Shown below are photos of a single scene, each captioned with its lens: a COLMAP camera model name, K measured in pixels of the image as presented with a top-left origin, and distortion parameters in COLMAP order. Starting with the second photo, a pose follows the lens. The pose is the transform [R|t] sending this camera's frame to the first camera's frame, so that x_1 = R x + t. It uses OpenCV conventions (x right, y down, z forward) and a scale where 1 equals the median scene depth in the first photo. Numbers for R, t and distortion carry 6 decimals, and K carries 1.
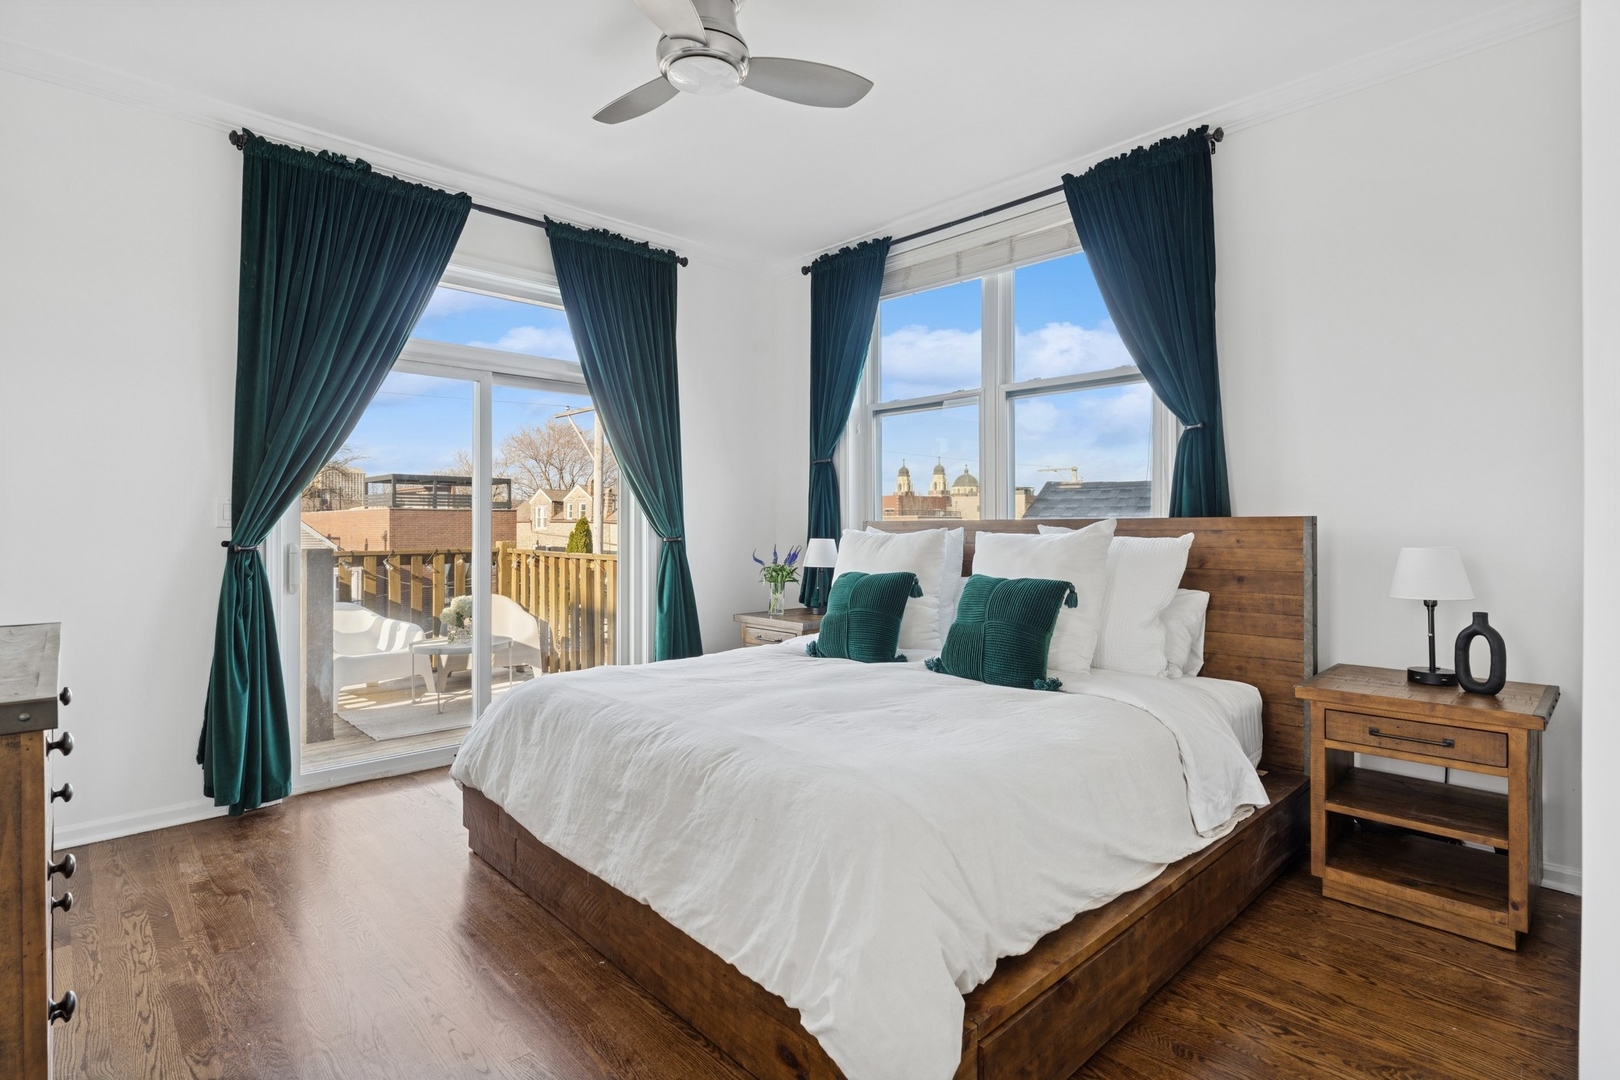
lens RADIAL K [[784.2, 0, 798.0], [0, 784.2, 543.1], [0, 0, 1]] dist [-0.003304, 0.000240]
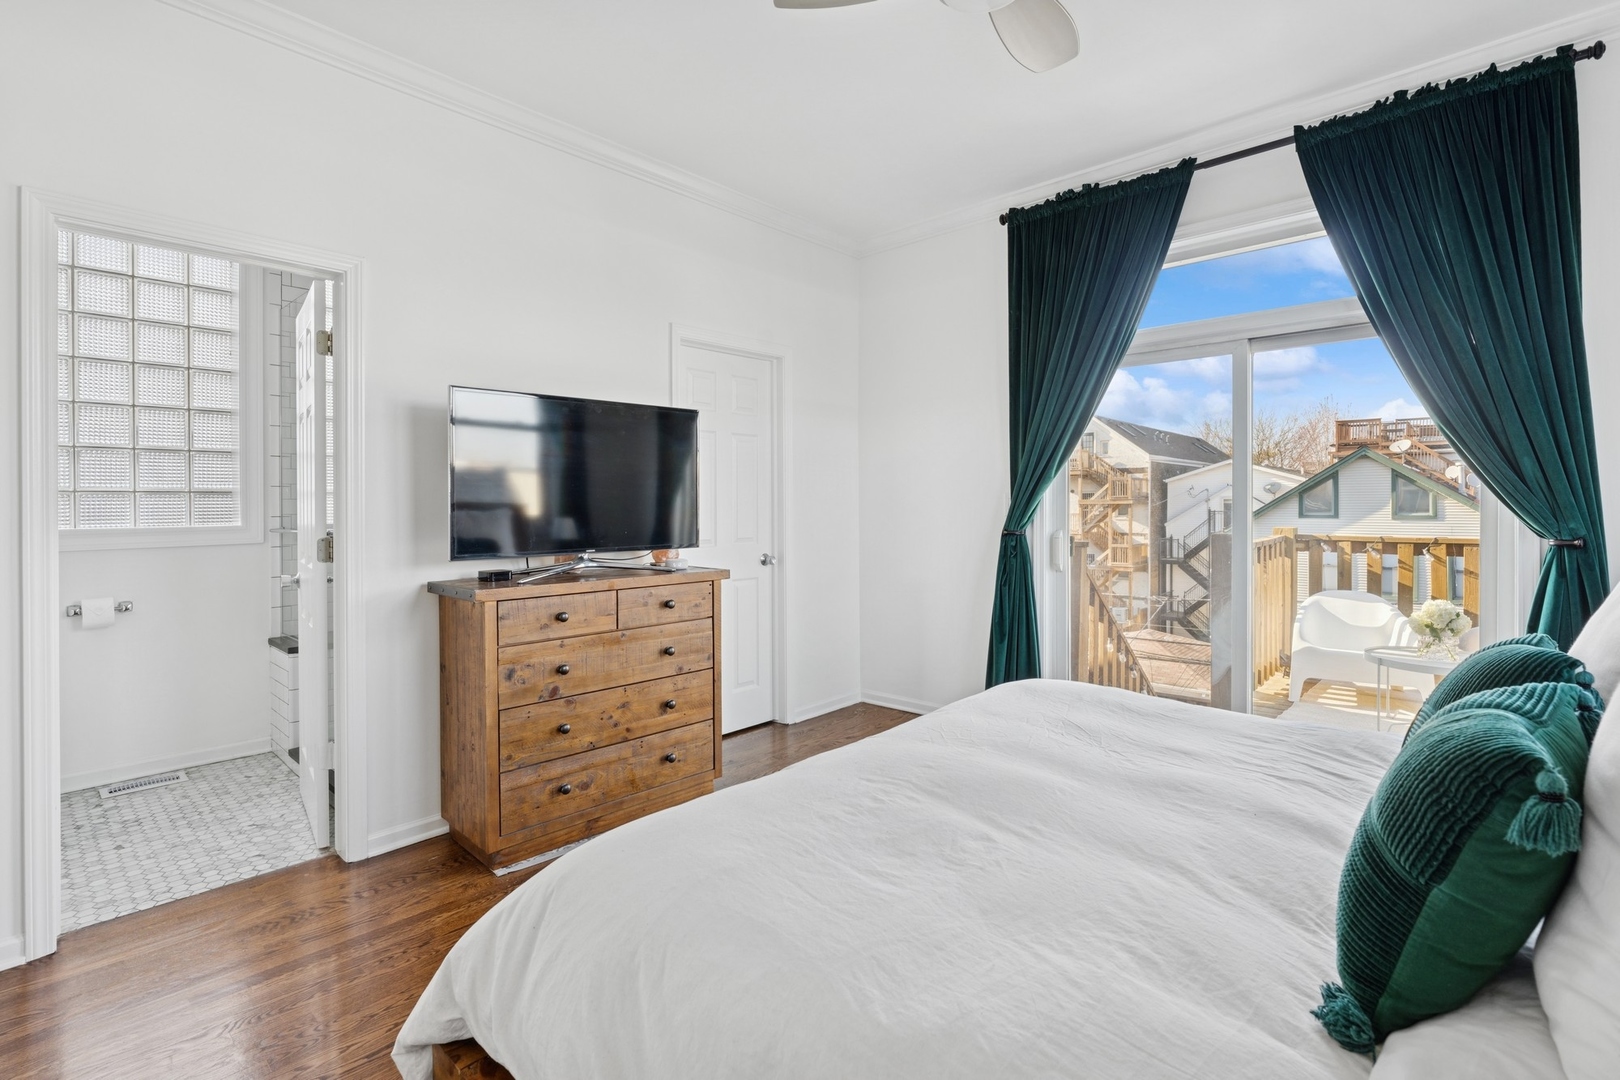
lens RADIAL K [[752.6, 0, 808.1], [0, 752.6, 531.0], [0, 0, 1]] dist [-0.003690, 0.000163]
pose [[0.067676, 0.037277, -0.997011, 0.241655], [-0.017238, 0.999196, 0.036189, -0.015838], [0.997558, 0.014737, 0.068264, 0.267202]]
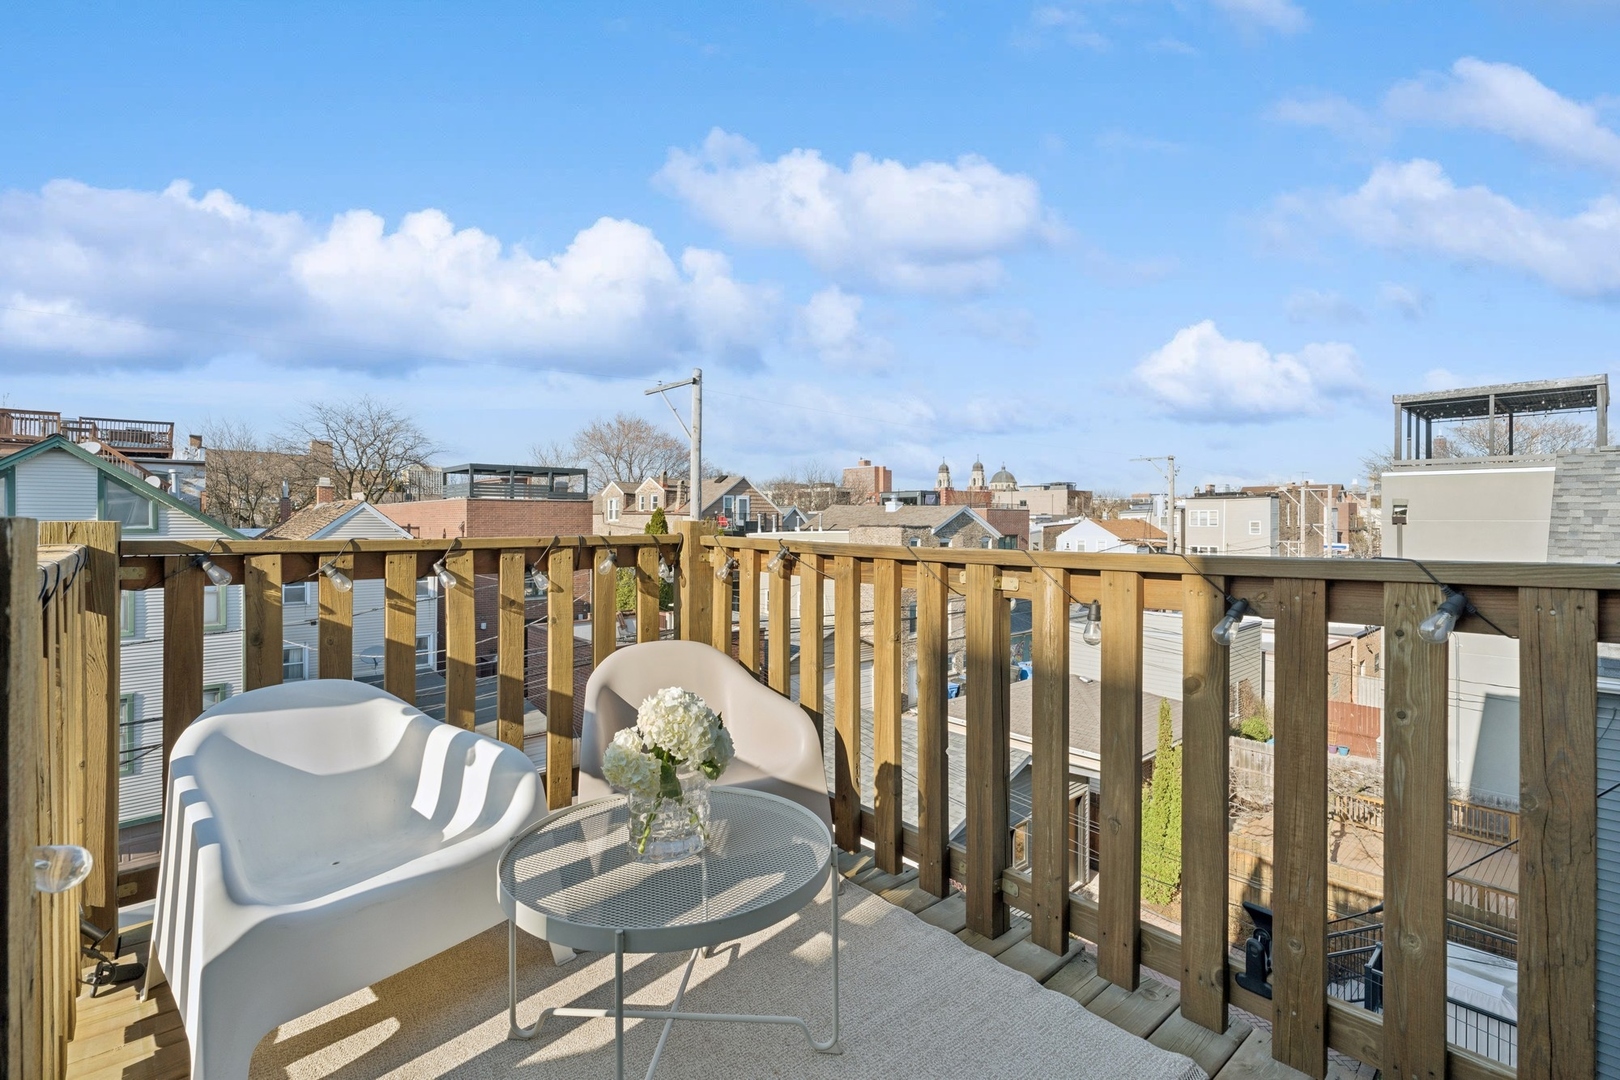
lens RADIAL K [[754.9, 0, 806.3], [0, 754.9, 548.3], [0, 0, 1]] dist [-0.005103, 0.001709]
pose [[0.998219, 0.004603, -0.059482, -0.310141], [-0.003621, 0.999855, 0.016609, 0.007029], [0.059550, -0.016364, 0.998091, 0.615003]]
